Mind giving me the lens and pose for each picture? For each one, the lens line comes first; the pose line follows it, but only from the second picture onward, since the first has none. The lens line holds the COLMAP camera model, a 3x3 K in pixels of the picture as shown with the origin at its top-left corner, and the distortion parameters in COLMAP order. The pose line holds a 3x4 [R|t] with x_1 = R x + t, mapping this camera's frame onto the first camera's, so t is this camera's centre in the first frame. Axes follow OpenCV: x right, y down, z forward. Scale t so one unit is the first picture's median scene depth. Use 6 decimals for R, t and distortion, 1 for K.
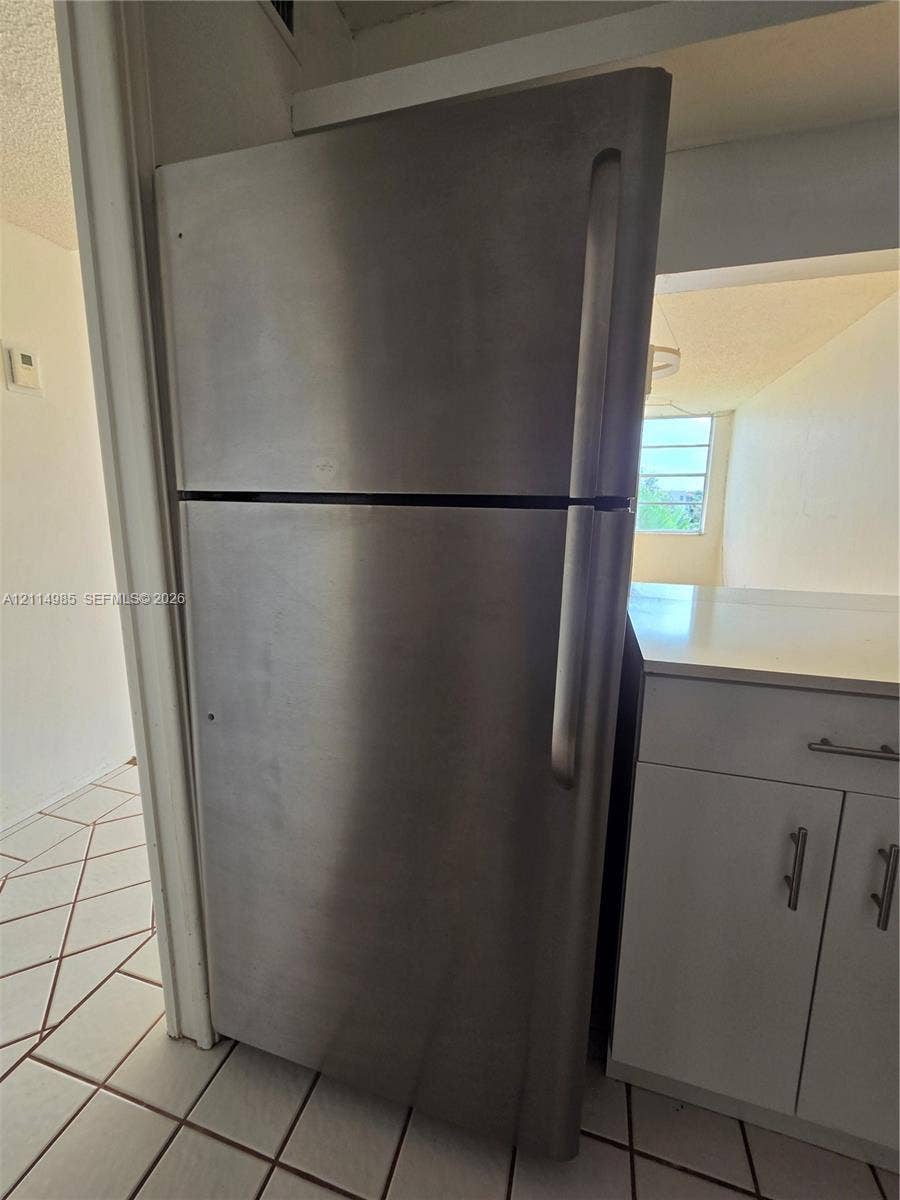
lens RADIAL K [[494.7, 0, 457.5], [0, 494.7, 597.7], [0, 0, 1]] dist [0.001579, 0.000487]
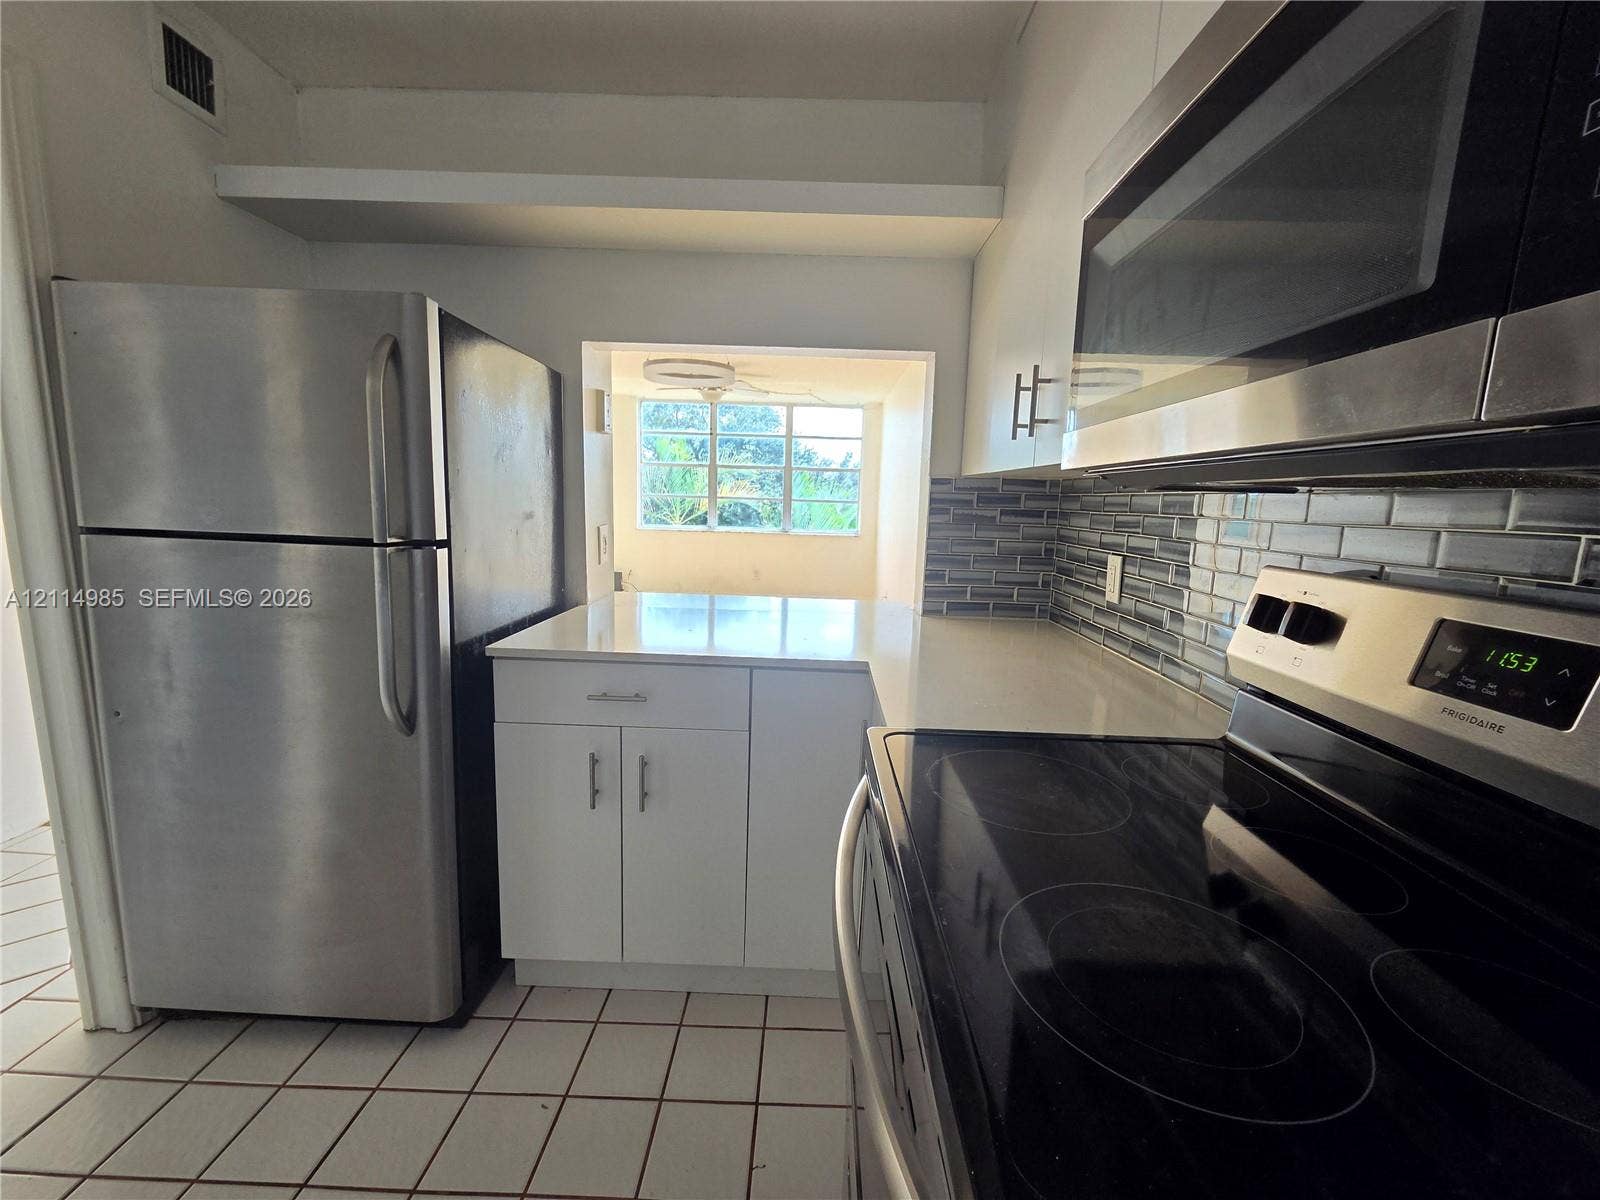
lens RADIAL K [[660.6, 0, 806.0], [0, 660.6, 601.2], [0, 0, 1]] dist [0.000125, -0.000687]
pose [[0.964703, -0.024607, 0.262188, 0.572792], [0.030703, 0.999345, -0.019178, 0.042650], [-0.261544, 0.026551, 0.964826, -0.807693]]
